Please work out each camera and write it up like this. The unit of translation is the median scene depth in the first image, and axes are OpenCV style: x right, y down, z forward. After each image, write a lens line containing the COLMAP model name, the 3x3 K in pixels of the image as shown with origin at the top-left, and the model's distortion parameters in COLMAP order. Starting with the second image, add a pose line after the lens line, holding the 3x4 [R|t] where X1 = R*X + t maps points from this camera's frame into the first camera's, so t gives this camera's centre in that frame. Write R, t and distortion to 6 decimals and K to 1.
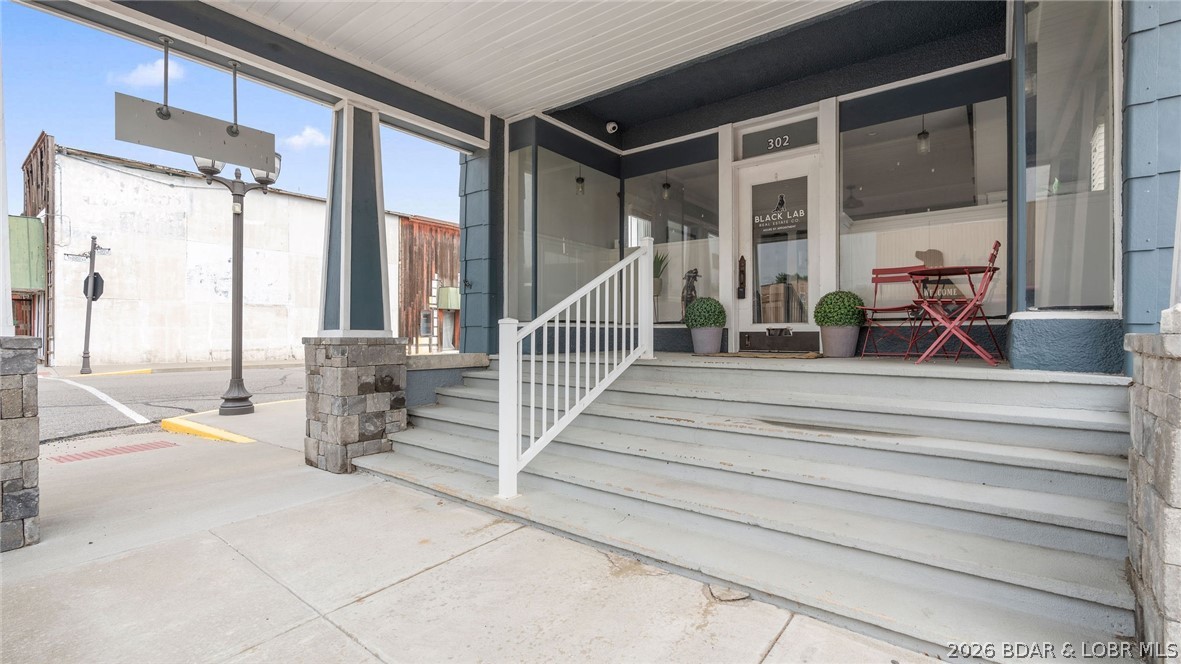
lens RADIAL K [[529.6, 0, 591.4], [0, 529.6, 335.3], [0, 0, 1]] dist [-0.007502, 0.000942]
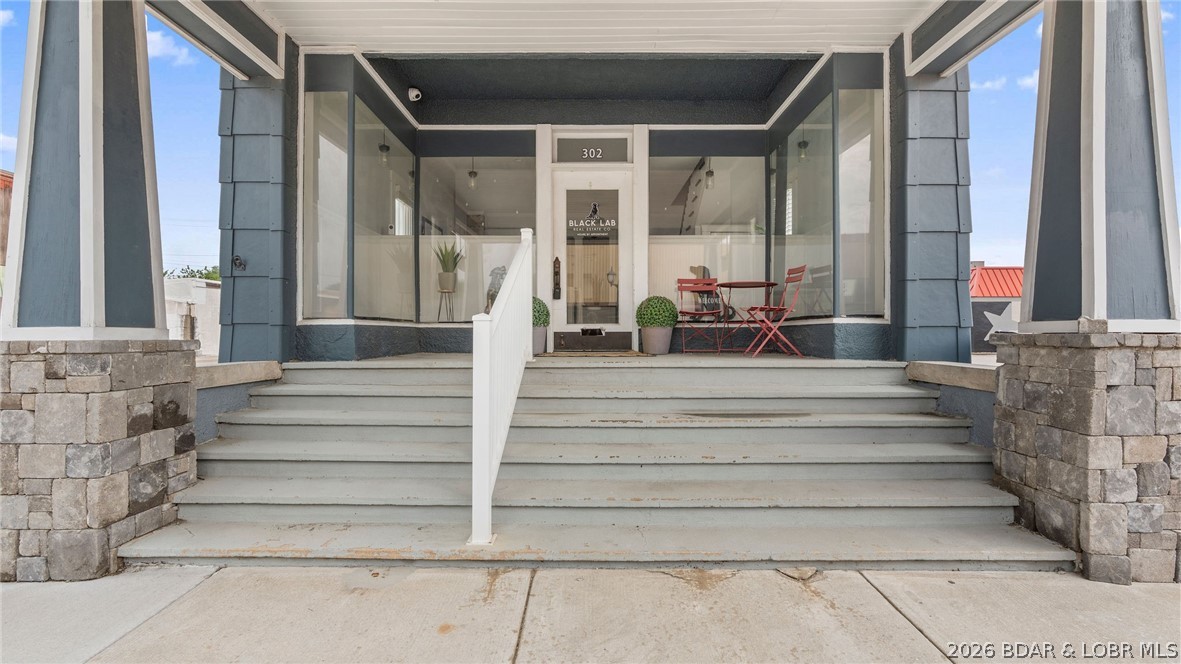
lens RADIAL K [[529.6, 0, 591.4], [0, 529.6, 335.3], [0, 0, 1]] dist [-0.007502, 0.000942]
pose [[0.787201, -0.002158, 0.616693, -0.356285], [0.002773, 0.999996, -0.000040, 0.000131], [-0.616690, 0.001742, 0.787204, 0.194459]]
